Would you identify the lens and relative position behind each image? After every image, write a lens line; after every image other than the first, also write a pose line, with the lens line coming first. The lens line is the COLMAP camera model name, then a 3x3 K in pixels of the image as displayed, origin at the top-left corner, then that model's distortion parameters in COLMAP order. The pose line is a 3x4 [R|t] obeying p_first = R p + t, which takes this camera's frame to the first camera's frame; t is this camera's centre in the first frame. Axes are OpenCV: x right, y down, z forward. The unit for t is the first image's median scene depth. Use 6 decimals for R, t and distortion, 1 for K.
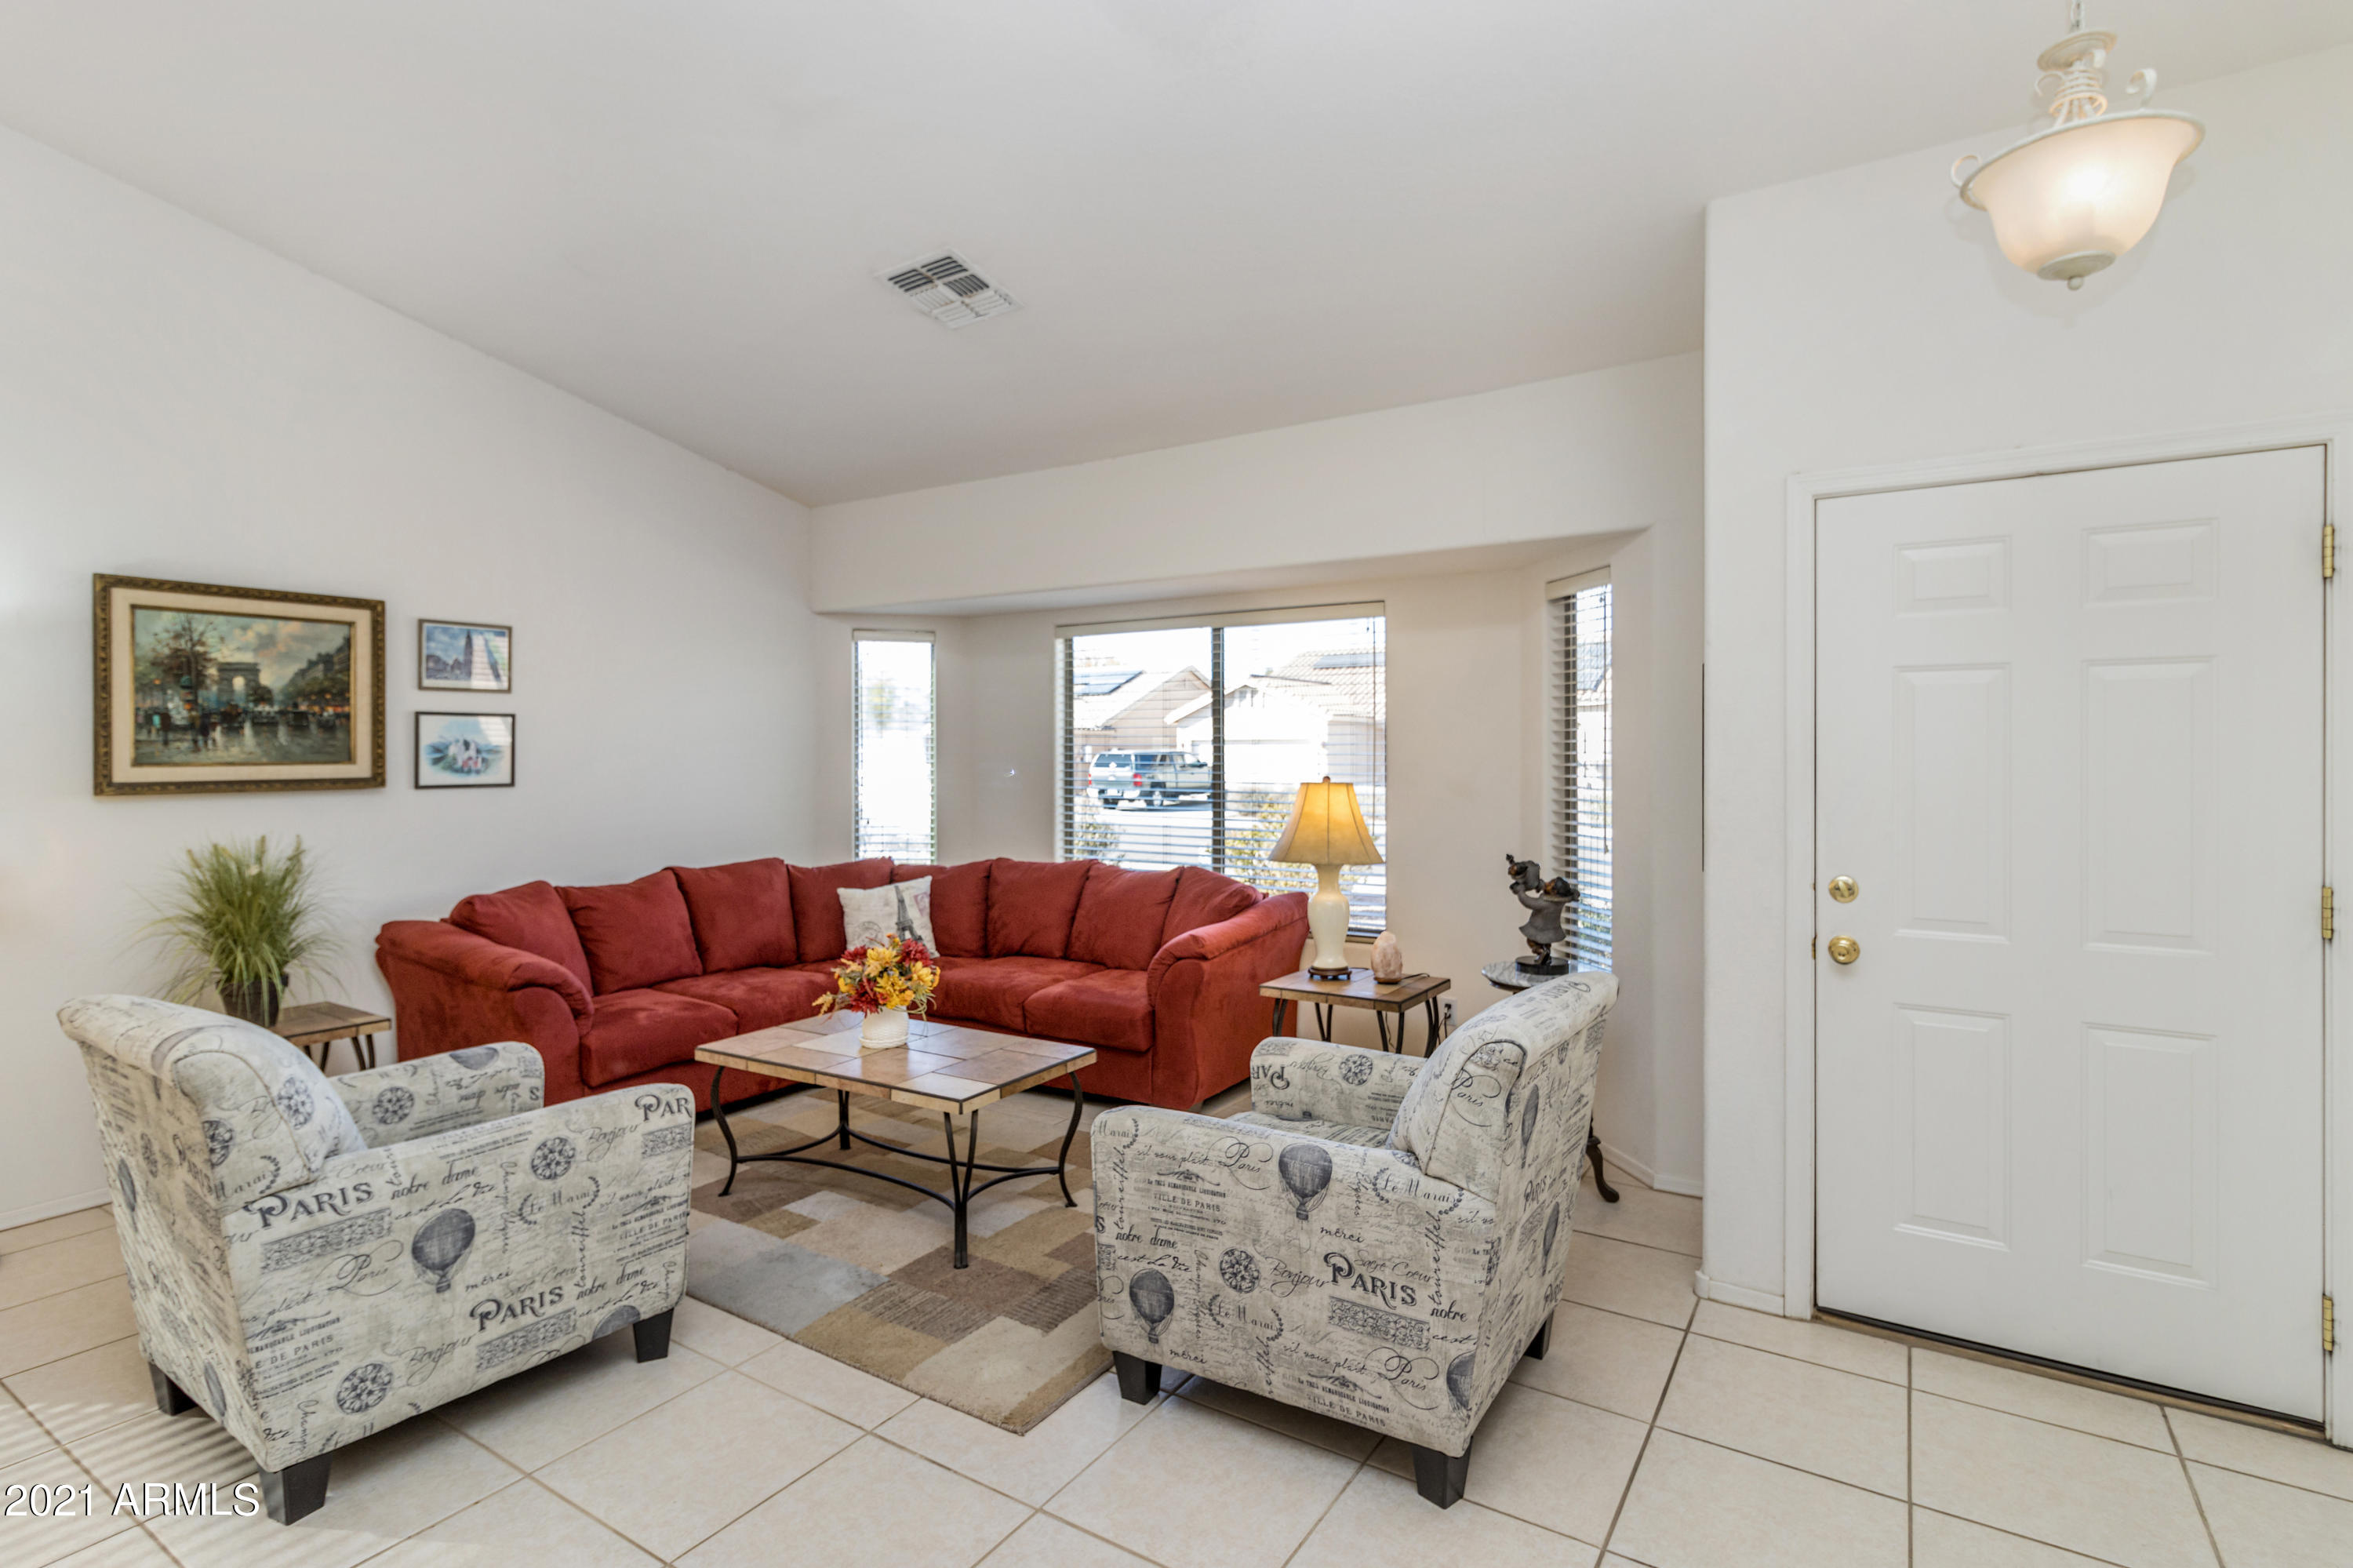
lens RADIAL K [[1133.4, 0, 1163.8], [0, 1133.4, 789.2], [0, 0, 1]] dist [-0.002358, -0.001005]
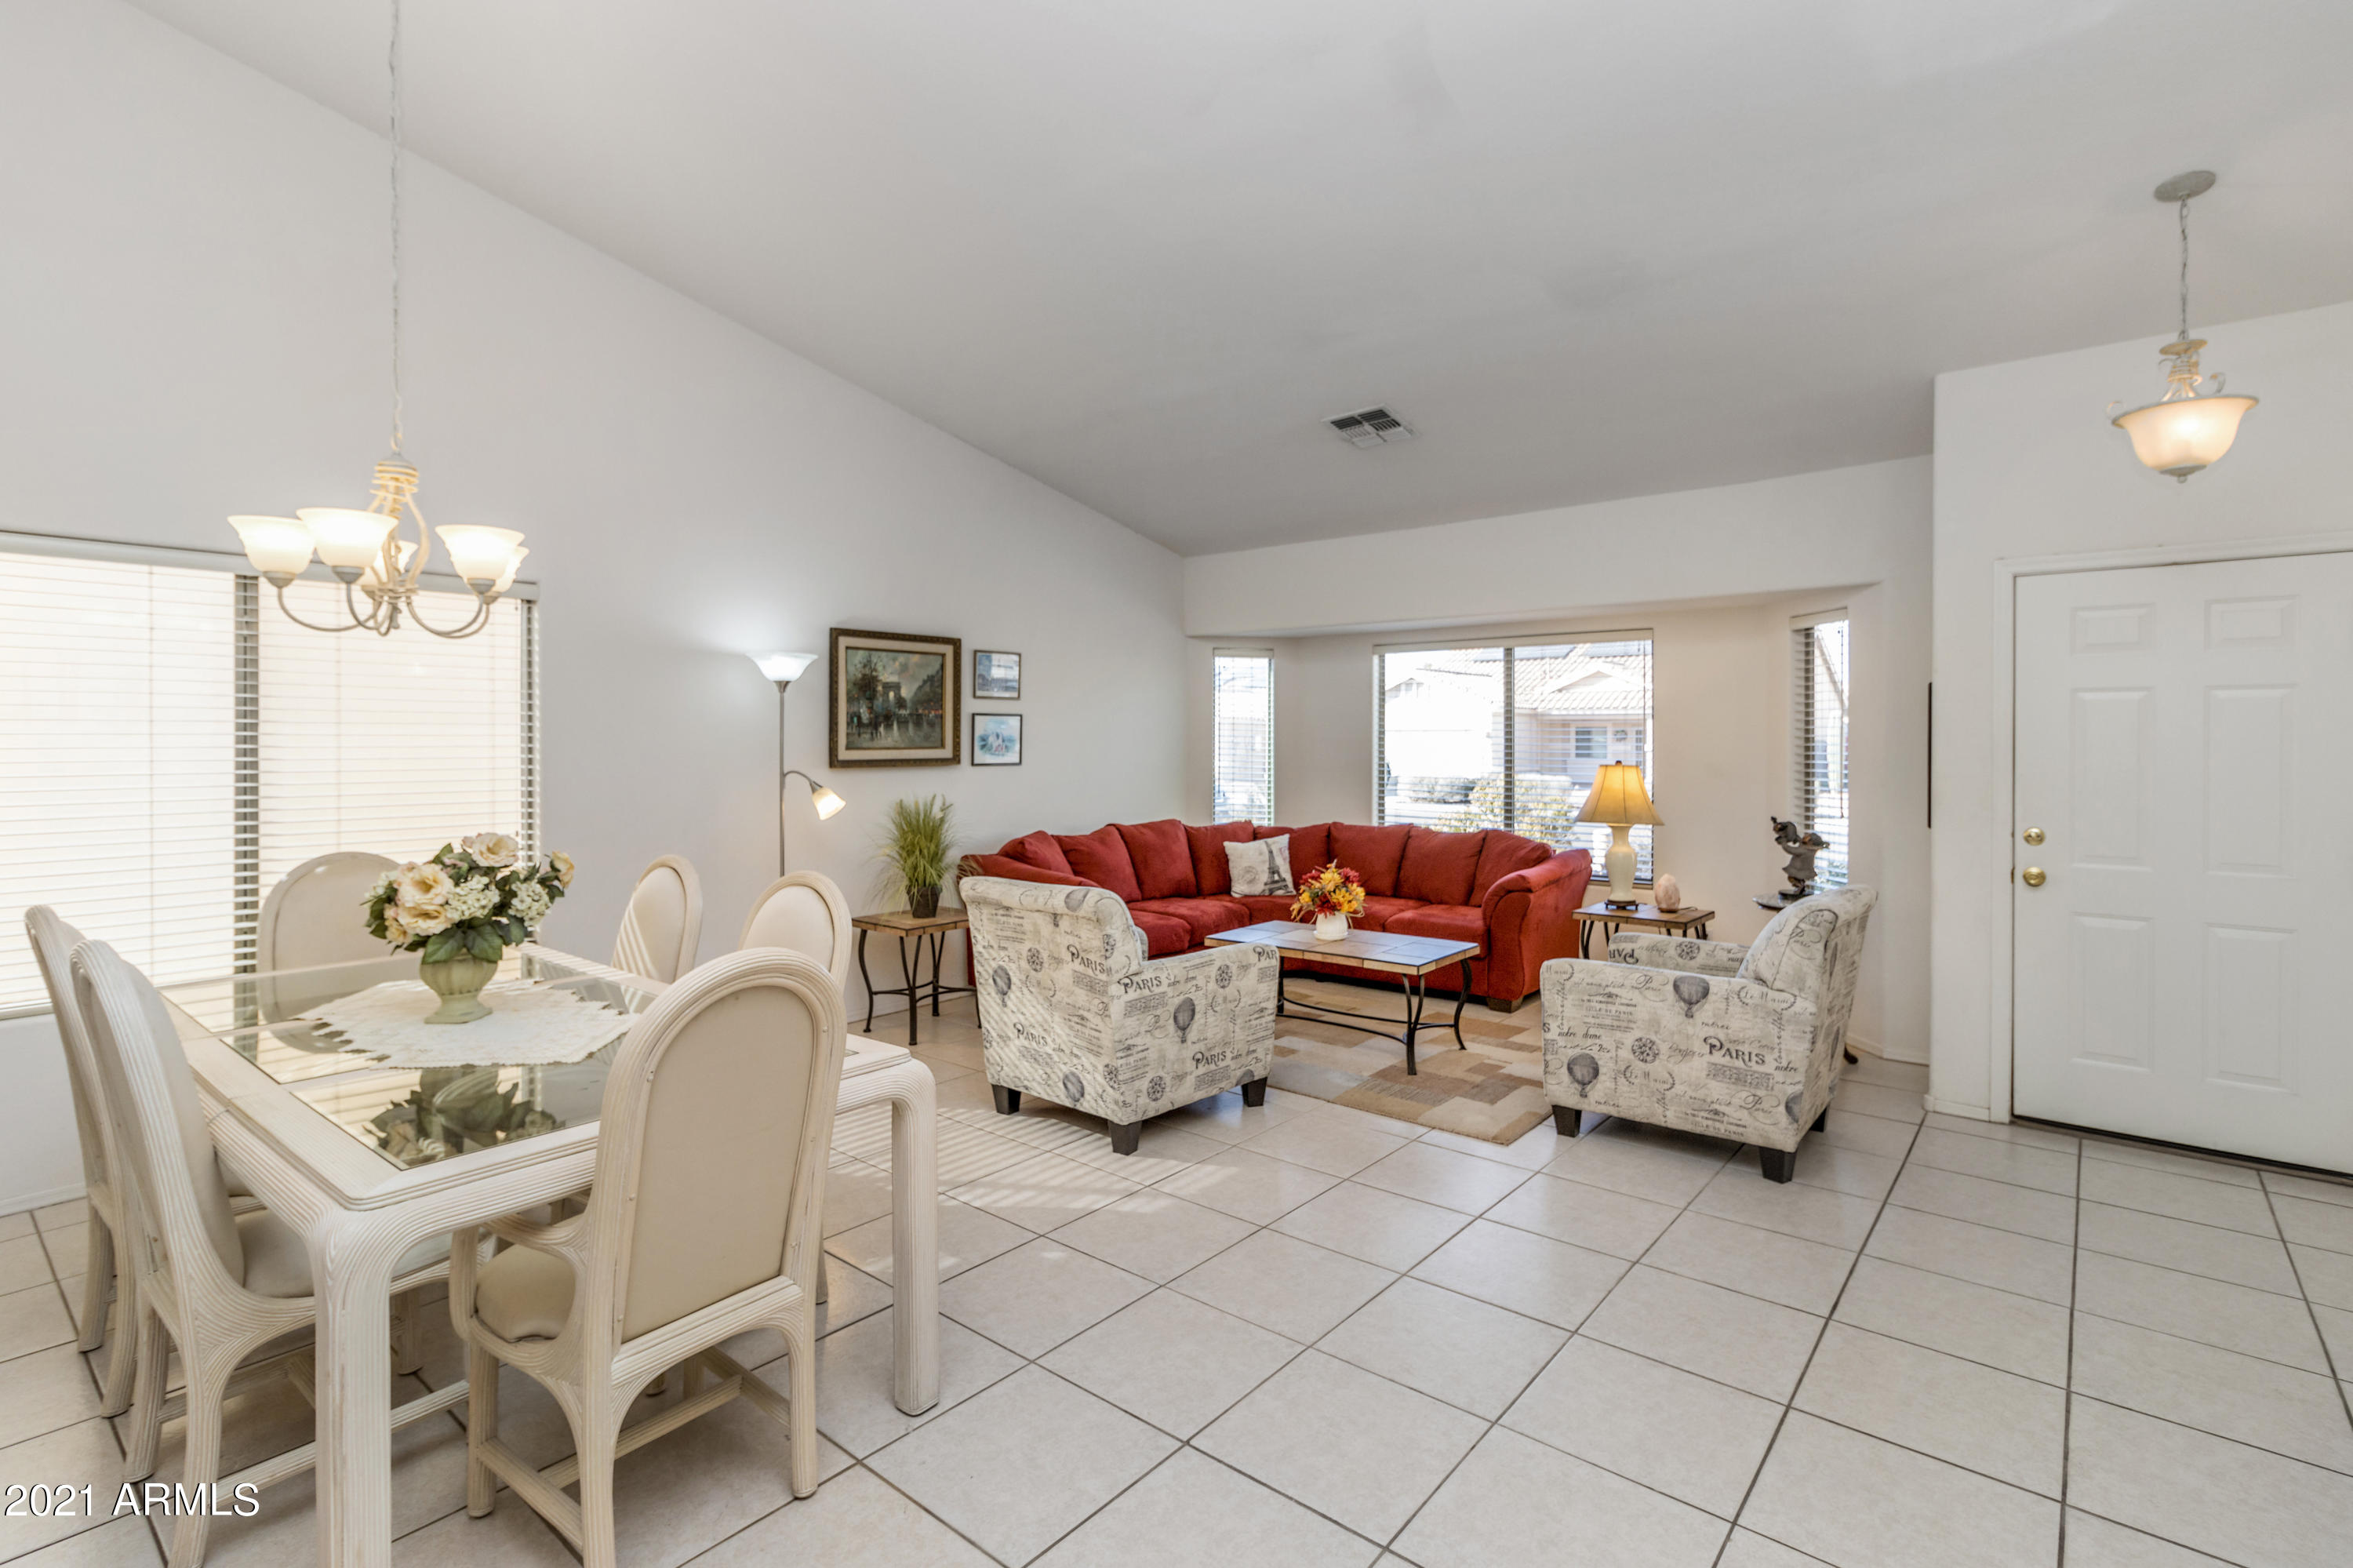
lens RADIAL K [[1133.4, 0, 1134.6], [0, 1133.4, 774.0], [0, 0, 1]] dist [-0.002358, -0.001005]
pose [[0.992107, 0.007401, -0.125179, -0.316609], [-0.007830, 0.999965, -0.002932, 0.015283], [0.125153, 0.003889, 0.992130, -0.510012]]
